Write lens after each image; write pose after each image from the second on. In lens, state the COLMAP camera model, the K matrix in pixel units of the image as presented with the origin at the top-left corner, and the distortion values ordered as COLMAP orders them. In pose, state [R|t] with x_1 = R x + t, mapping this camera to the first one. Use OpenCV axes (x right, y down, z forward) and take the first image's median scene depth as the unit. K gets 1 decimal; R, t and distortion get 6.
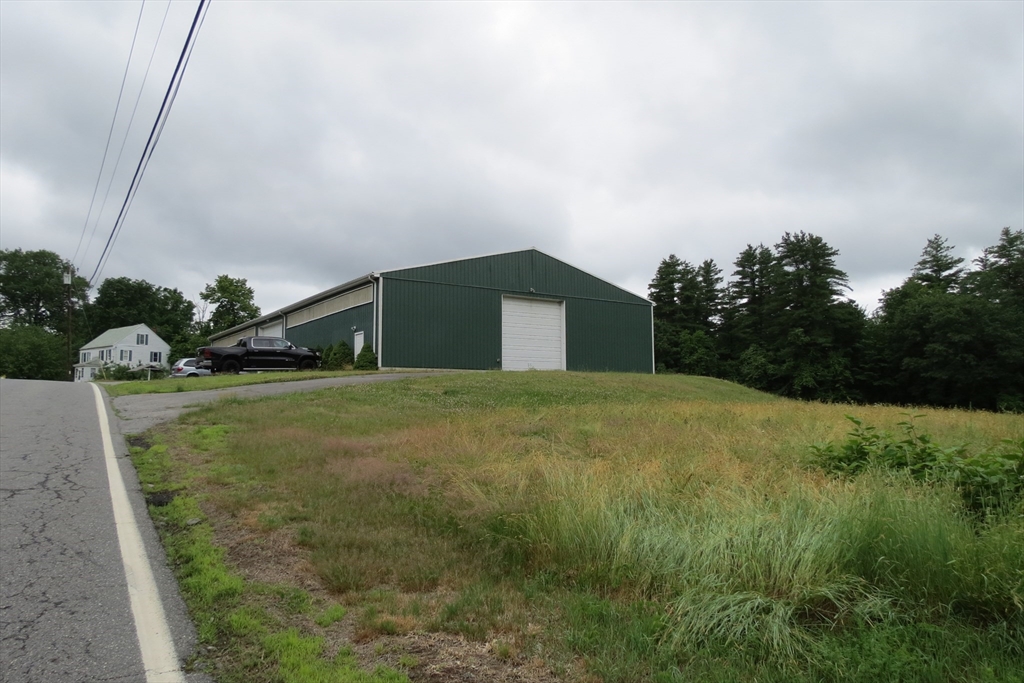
lens RADIAL K [[768.8, 0, 517.1], [0, 768.8, 343.8], [0, 0, 1]] dist [-0.031021, 0.001346]
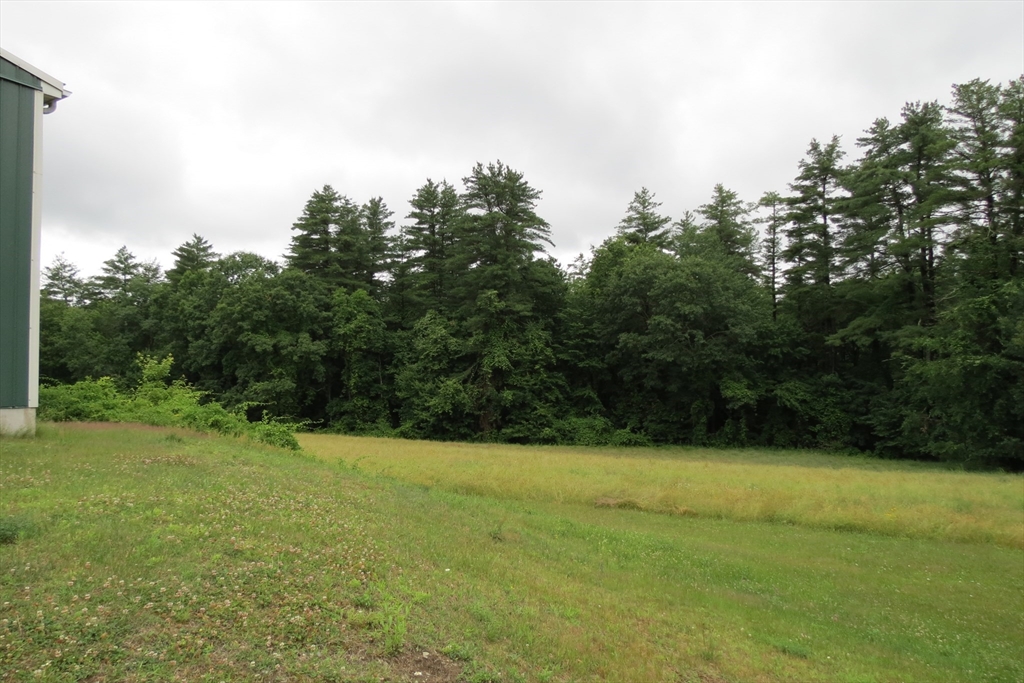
lens RADIAL K [[768.8, 0, 514.6], [0, 768.8, 341.6], [0, 0, 1]] dist [-0.031021, 0.001346]
pose [[0.914585, 0.014773, 0.404125, 0.081119], [-0.030638, 0.998992, 0.032817, 0.004070], [-0.403232, -0.042396, 0.914115, 0.284227]]
